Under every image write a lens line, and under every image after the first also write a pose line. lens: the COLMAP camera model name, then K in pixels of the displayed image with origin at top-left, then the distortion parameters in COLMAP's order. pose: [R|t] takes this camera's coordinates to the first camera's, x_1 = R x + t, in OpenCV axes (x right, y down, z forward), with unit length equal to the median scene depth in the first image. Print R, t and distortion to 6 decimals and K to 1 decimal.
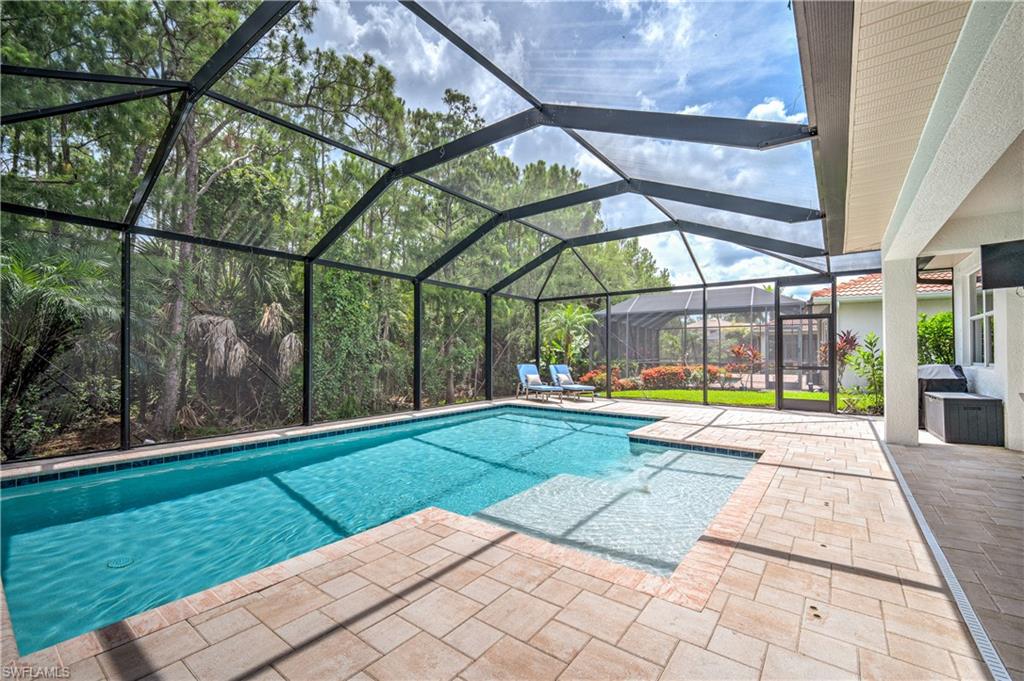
lens RADIAL K [[426.7, 0, 511.0], [0, 426.7, 347.1], [0, 0, 1]] dist [-0.000732, -0.007151]
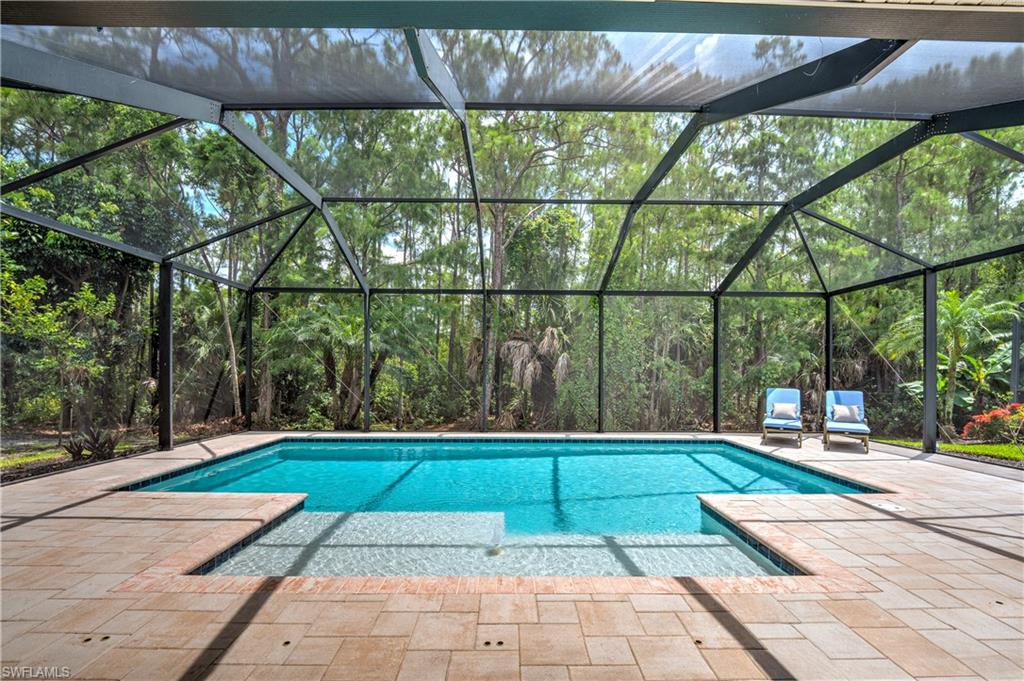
lens RADIAL K [[453.5, 0, 508.5], [0, 453.5, 365.6], [0, 0, 1]] dist [0.001980, 0.000018]
pose [[0.606873, -0.004357, -0.794787, 0.474522], [0.006617, 0.999978, -0.000428, -0.001638], [0.794771, -0.004999, 0.606888, 0.248482]]
